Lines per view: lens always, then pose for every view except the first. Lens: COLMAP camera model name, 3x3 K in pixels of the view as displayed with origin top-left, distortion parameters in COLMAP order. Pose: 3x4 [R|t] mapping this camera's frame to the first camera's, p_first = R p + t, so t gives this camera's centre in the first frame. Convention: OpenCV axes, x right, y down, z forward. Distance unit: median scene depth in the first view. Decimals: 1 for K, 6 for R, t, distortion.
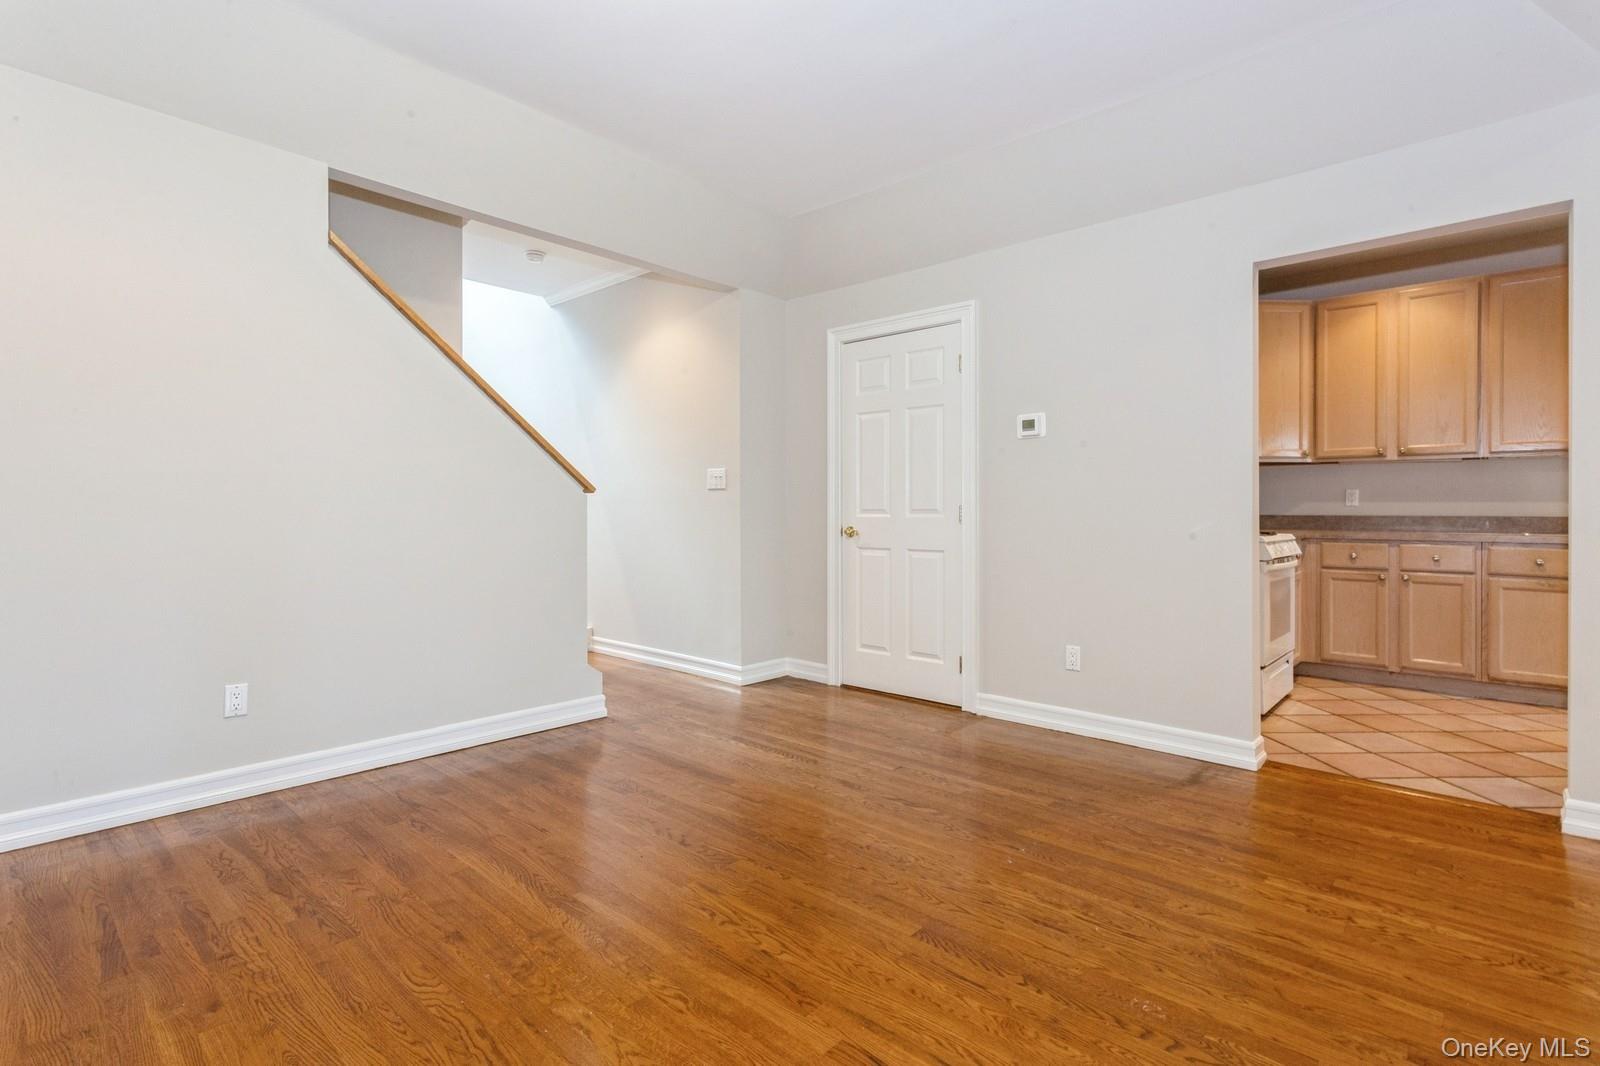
lens RADIAL K [[768.1, 0, 793.3], [0, 768.1, 513.7], [0, 0, 1]] dist [0.002580, -0.000401]
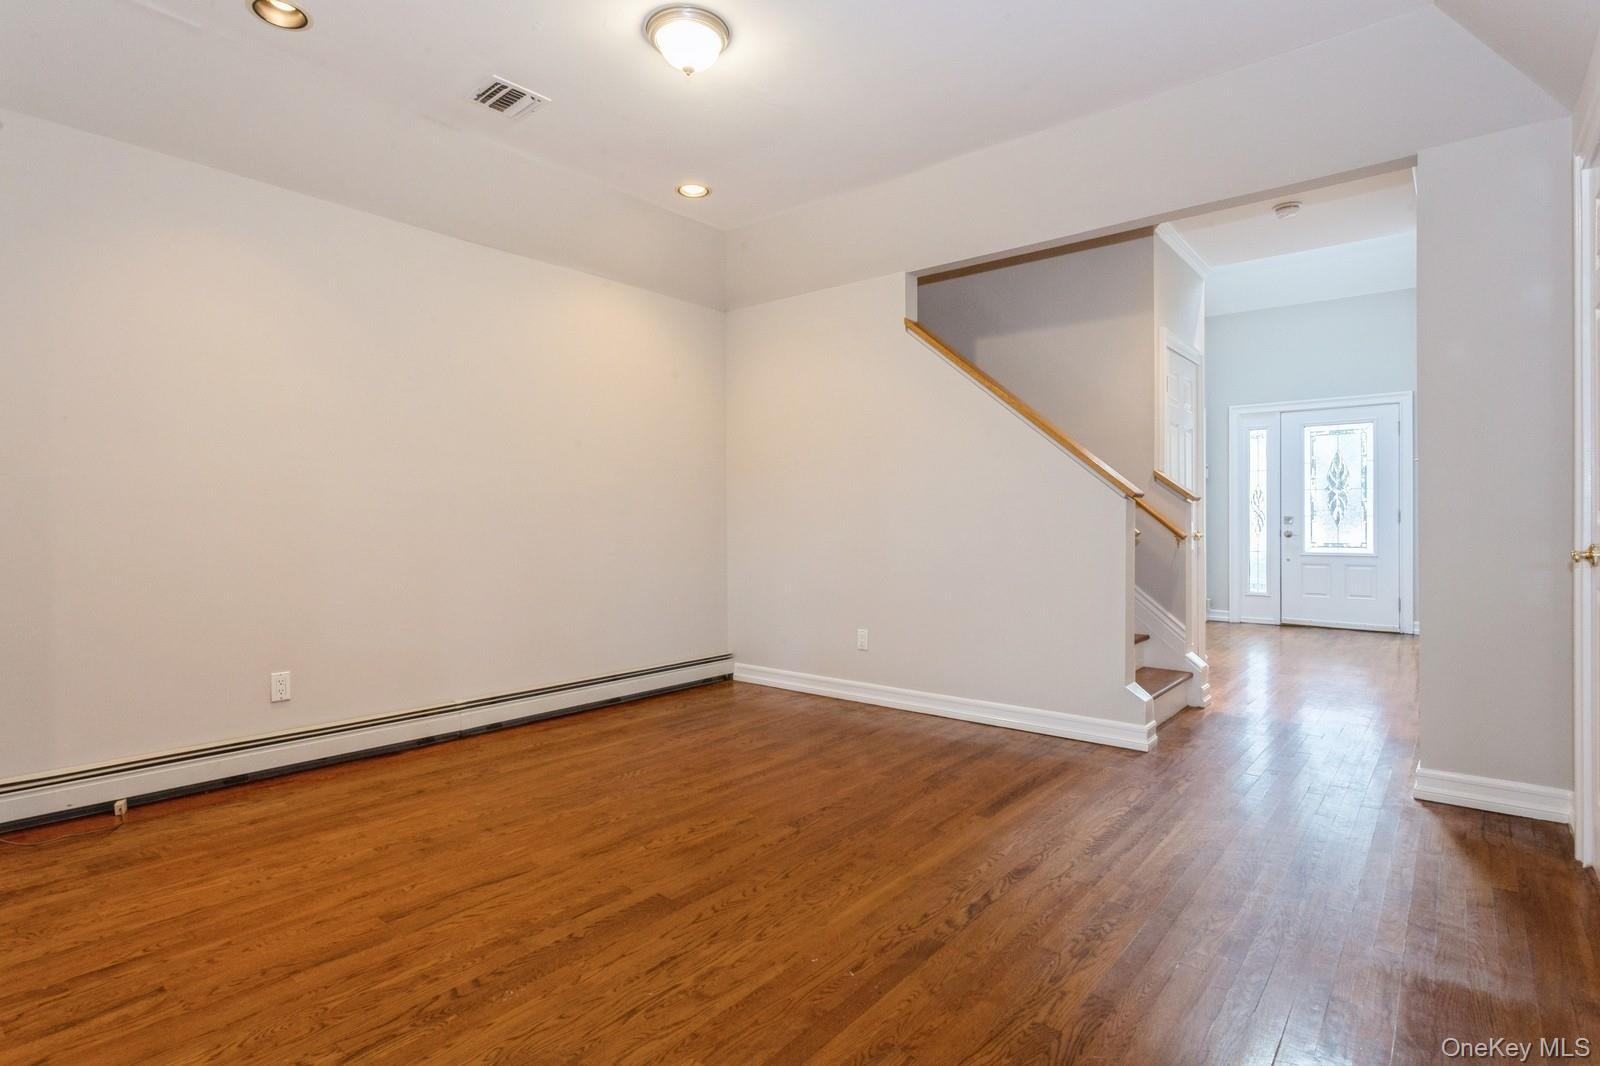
lens RADIAL K [[812.4, 0, 793.4], [0, 812.4, 521.4], [0, 0, 1]] dist [-0.010614, 0.004081]
pose [[0.045734, -0.001827, -0.998952, 0.804359], [0.001132, 0.999998, -0.001777, 0.005194], [0.998953, -0.001049, 0.045736, 0.684364]]
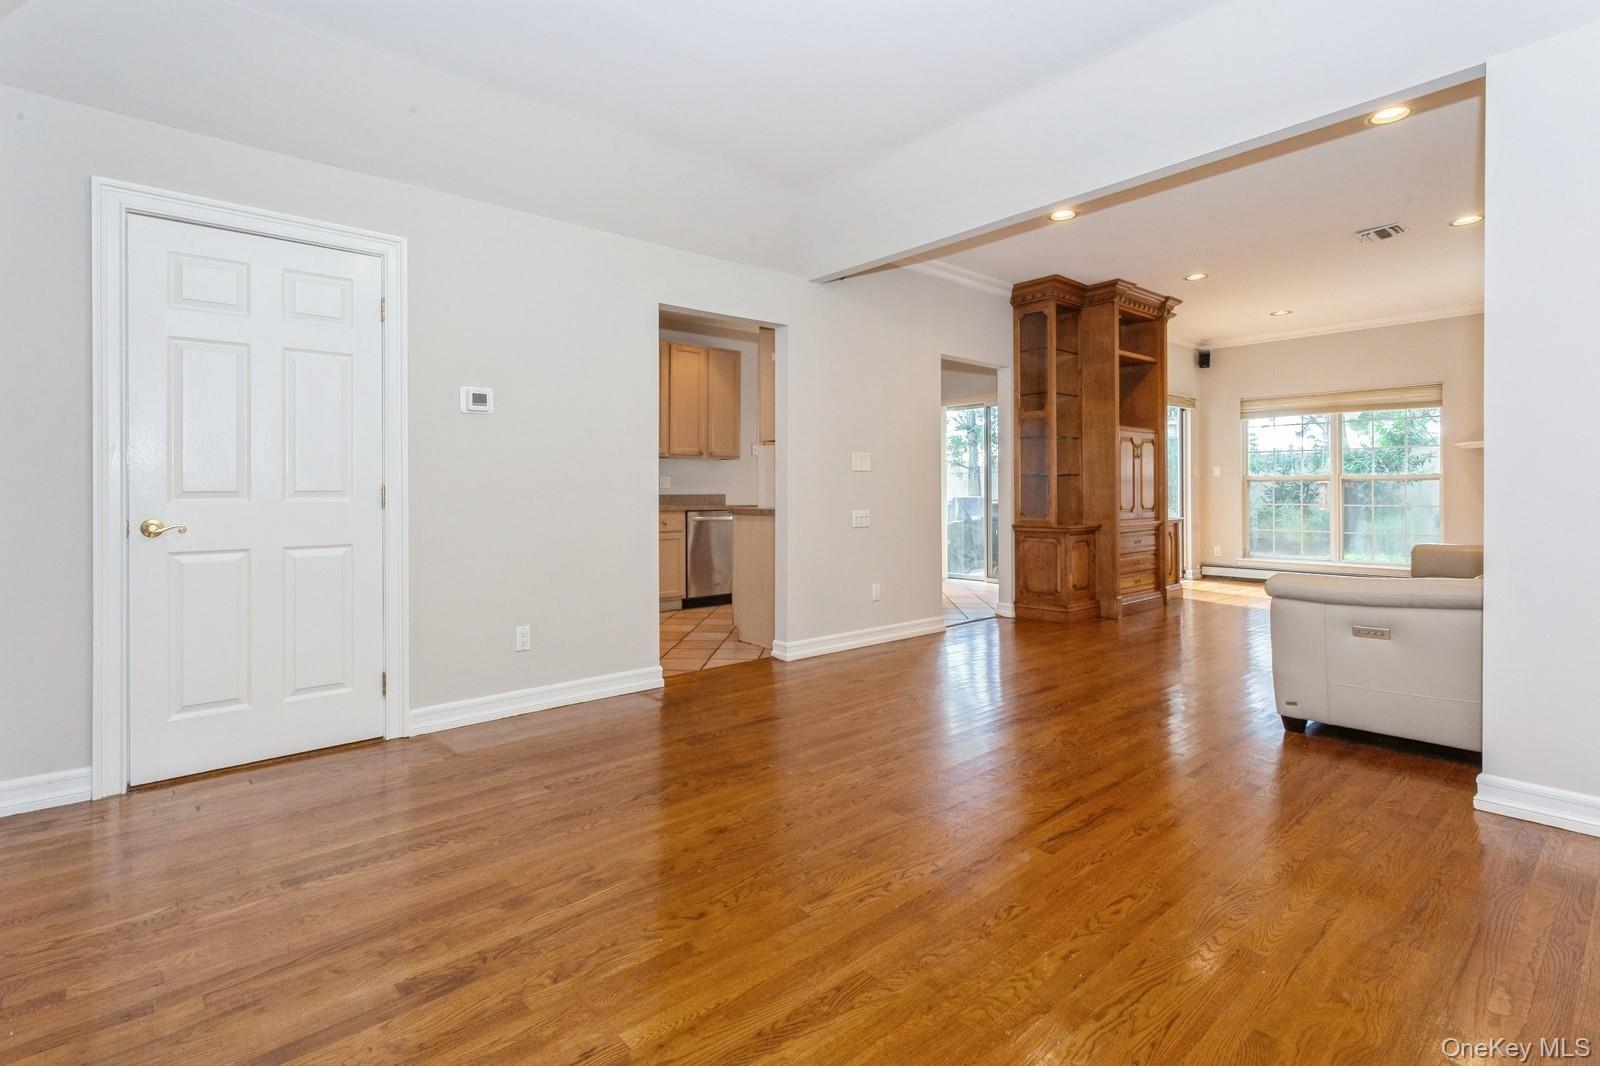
lens RADIAL K [[768.1, 0, 805.0], [0, 768.1, 492.6], [0, 0, 1]] dist [0.002580, -0.000401]
pose [[0.096281, -0.001549, 0.995353, -0.690181], [0.009192, 0.999958, 0.000667, 0.000570], [-0.995312, 0.009085, 0.096291, 0.619527]]
